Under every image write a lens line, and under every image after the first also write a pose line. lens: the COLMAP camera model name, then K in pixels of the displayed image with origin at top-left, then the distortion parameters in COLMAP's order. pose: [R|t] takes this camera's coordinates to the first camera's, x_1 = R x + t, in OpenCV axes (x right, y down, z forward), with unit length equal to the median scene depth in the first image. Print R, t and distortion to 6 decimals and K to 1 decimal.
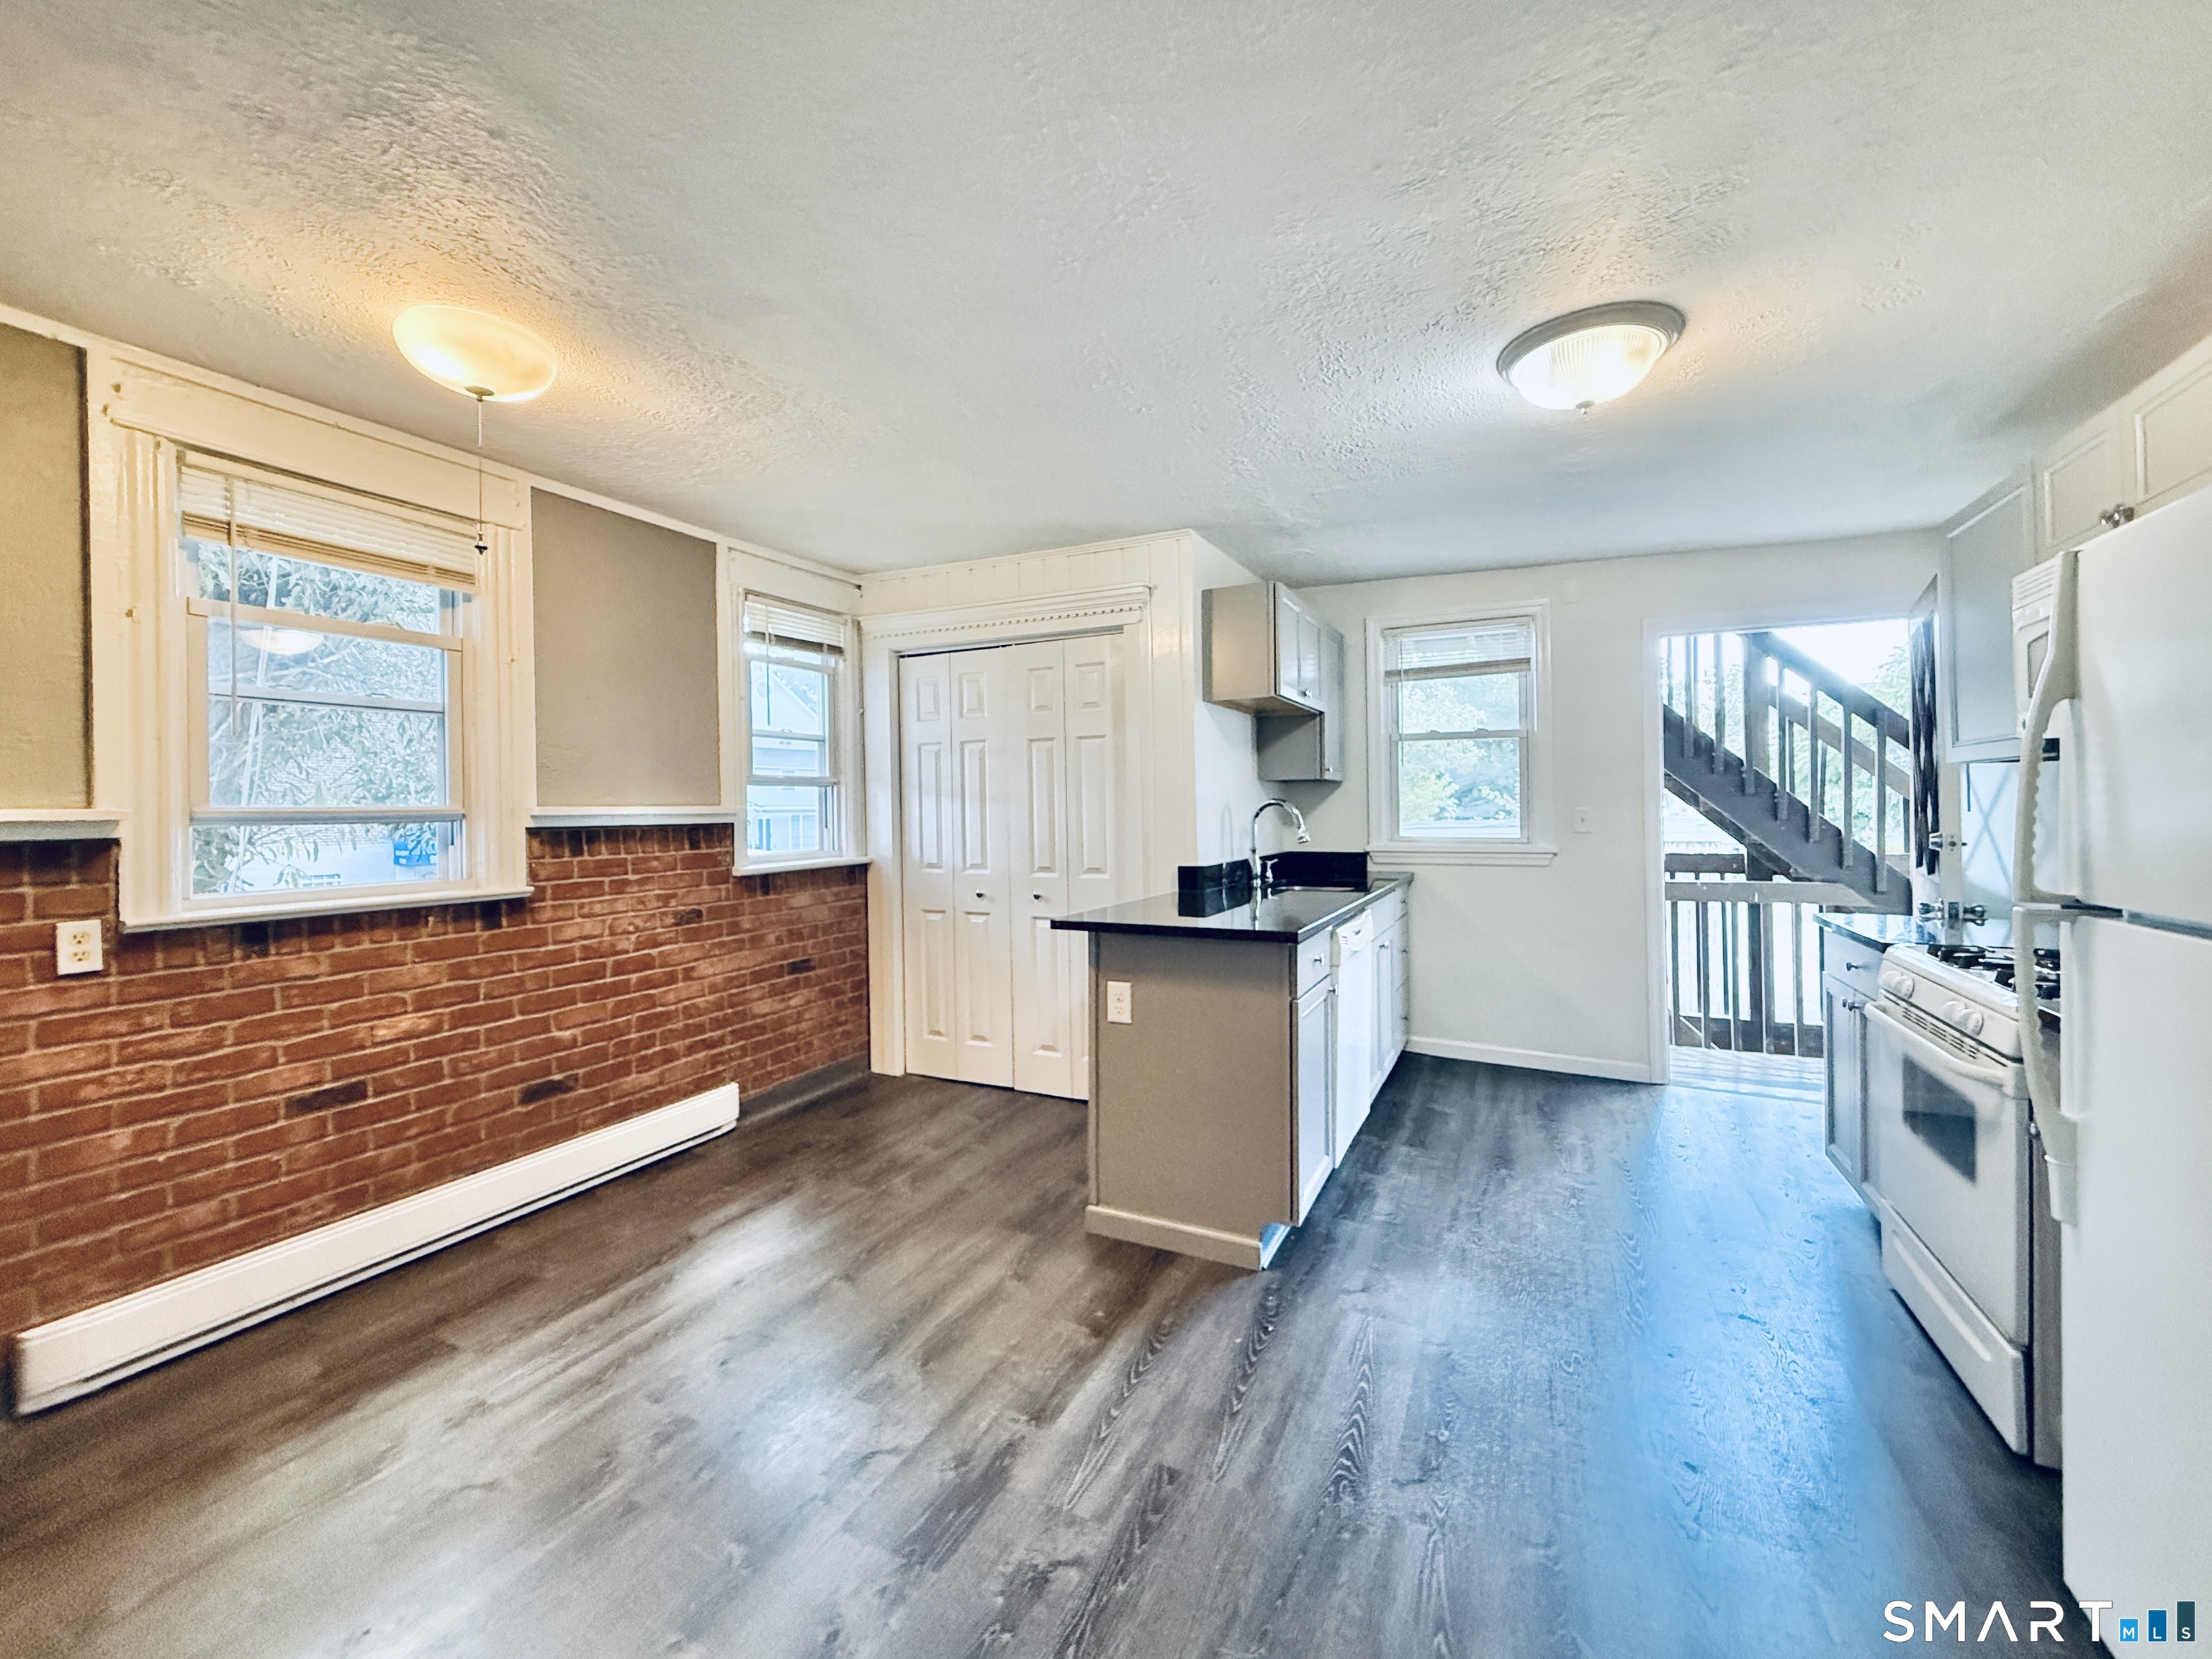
lens RADIAL K [[895.2, 0, 1109.7], [0, 895.2, 813.9], [0, 0, 1]] dist [0.001100, 0.000230]
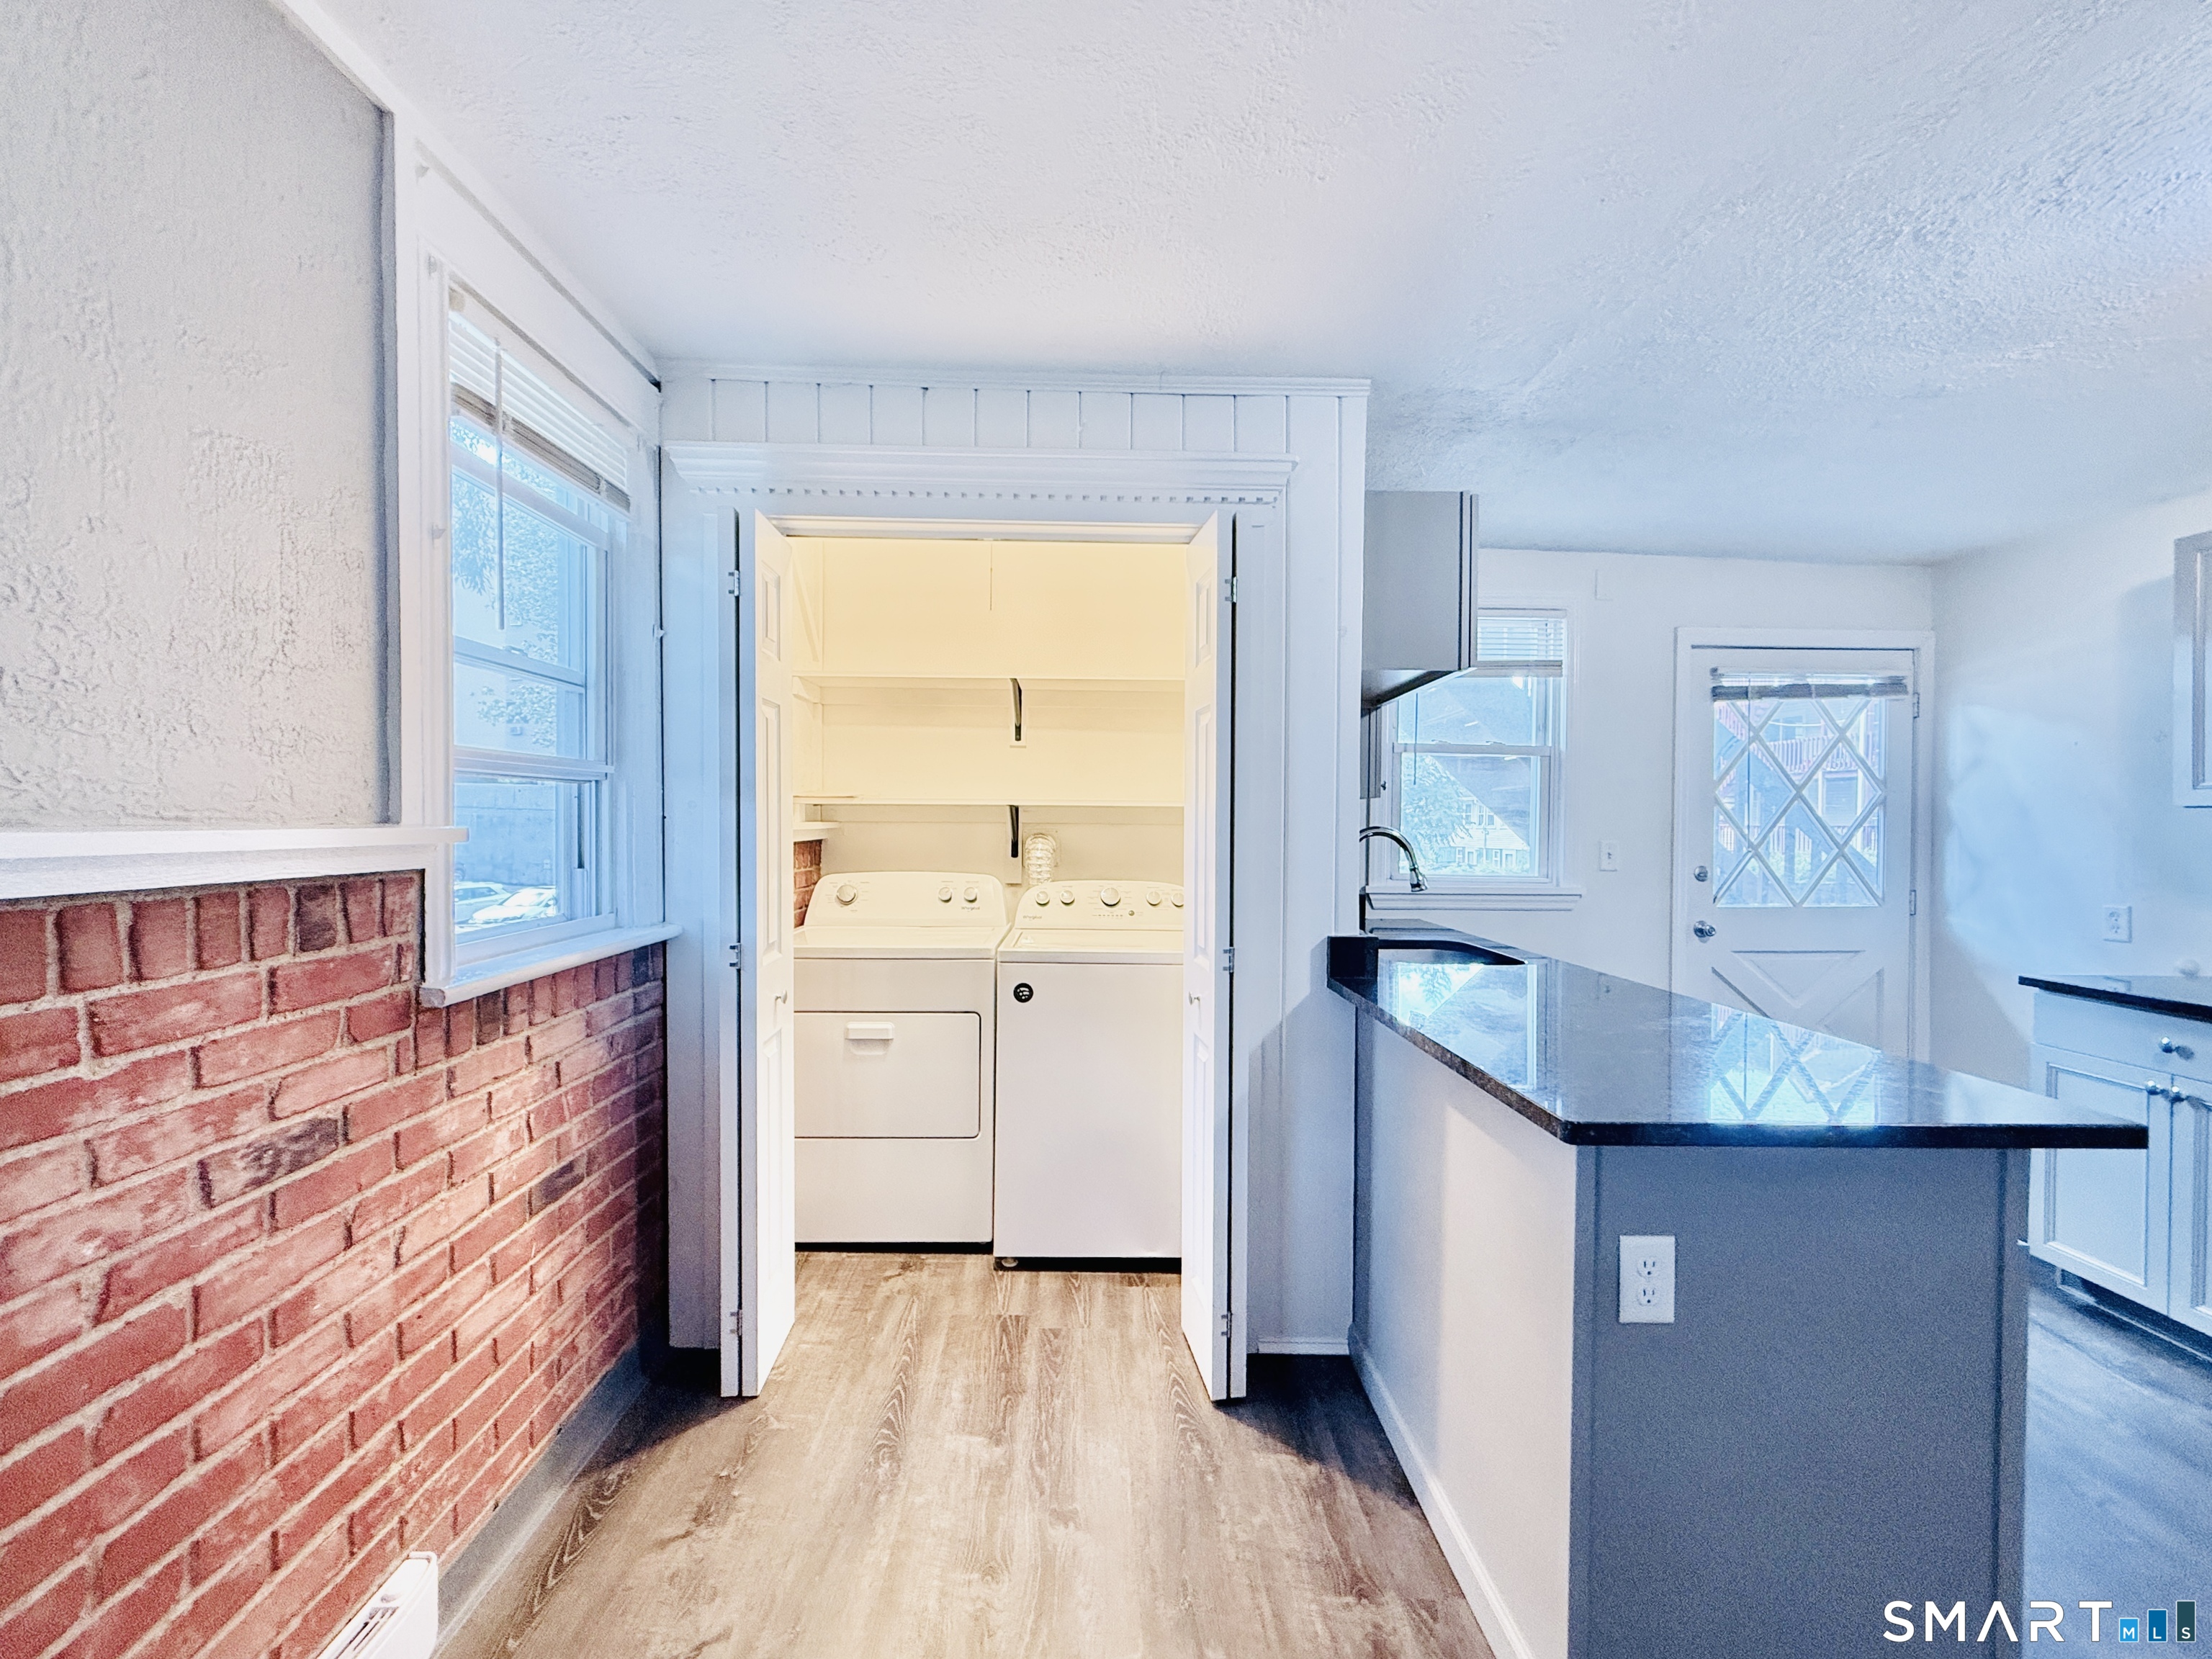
lens RADIAL K [[890.6, 0, 1106.0], [0, 890.6, 829.5], [0, 0, 1]] dist [0.002602, 0.000222]
pose [[0.890937, 0.014679, 0.453890, -0.470116], [-0.017514, 0.999845, 0.002043, -0.018324], [-0.453790, -0.009770, 0.891055, 0.744829]]
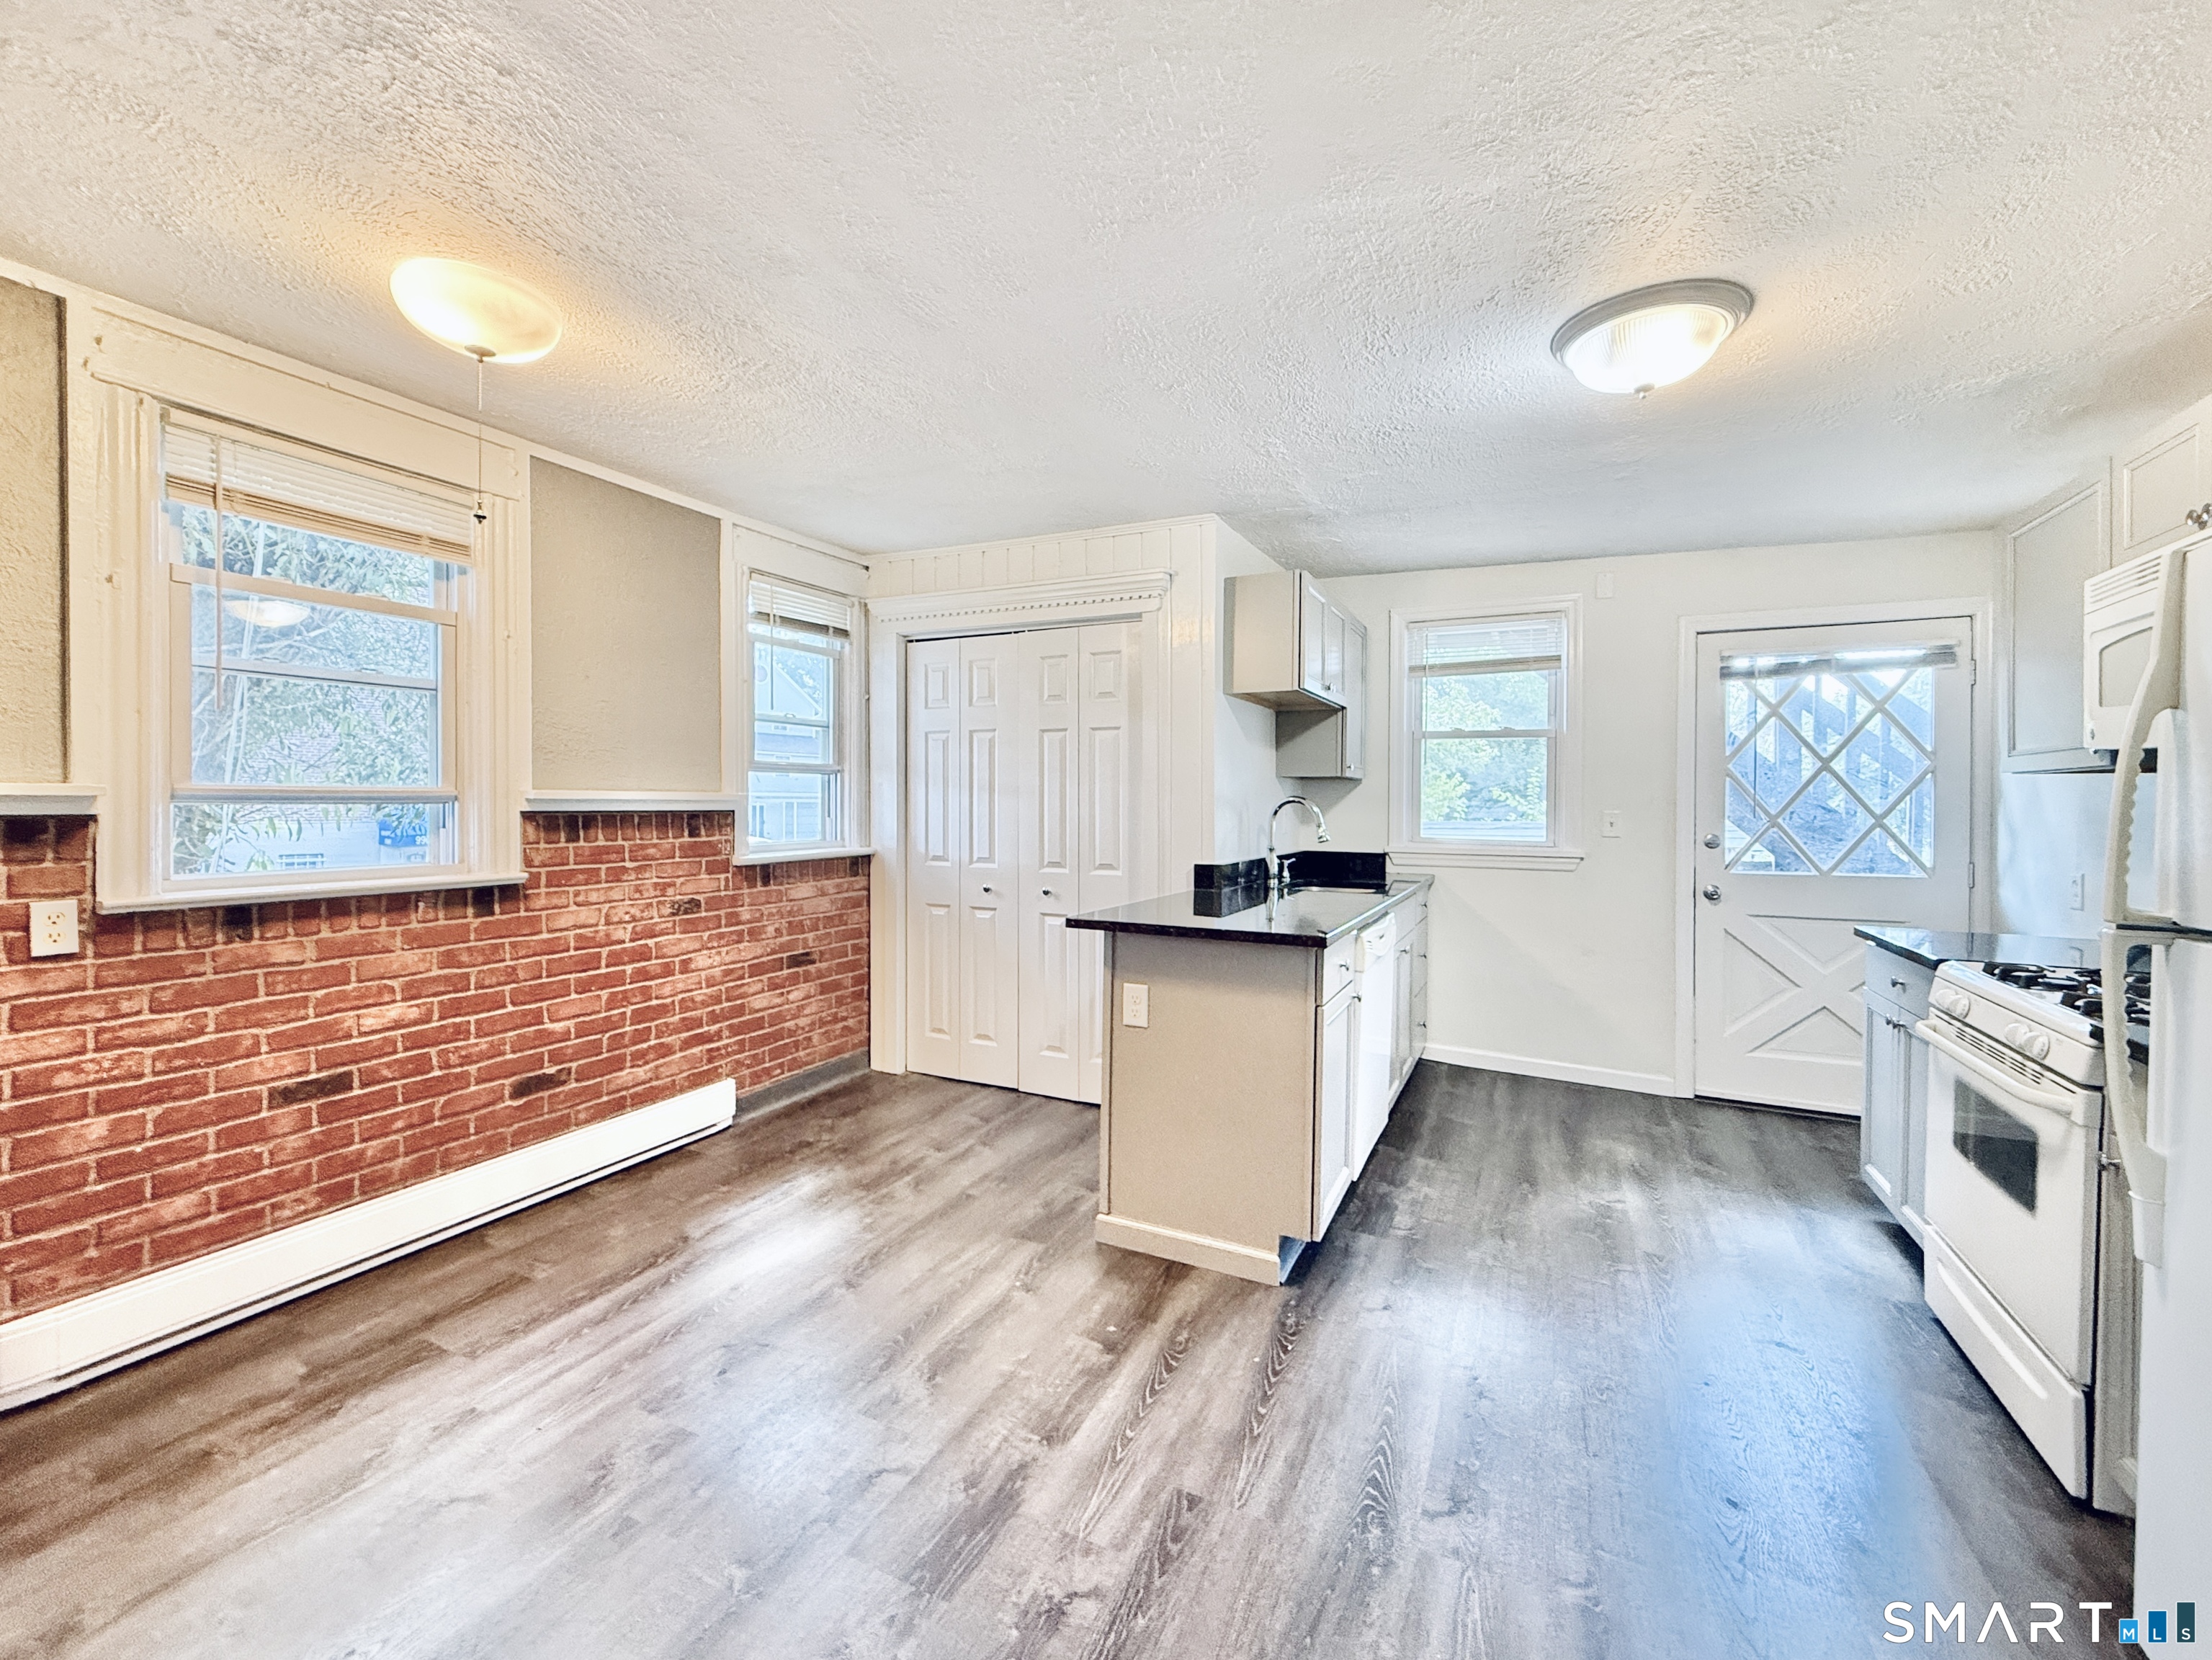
lens RADIAL K [[914.3, 0, 1109.6], [0, 914.3, 817.6], [0, 0, 1]] dist [0.001308, 0.000107]
pose [[0.999809, 0.019538, 0.000165, -0.022328], [-0.019539, 0.999743, 0.011463, -0.001868], [0.000059, -0.011464, 0.999934, 0.020463]]
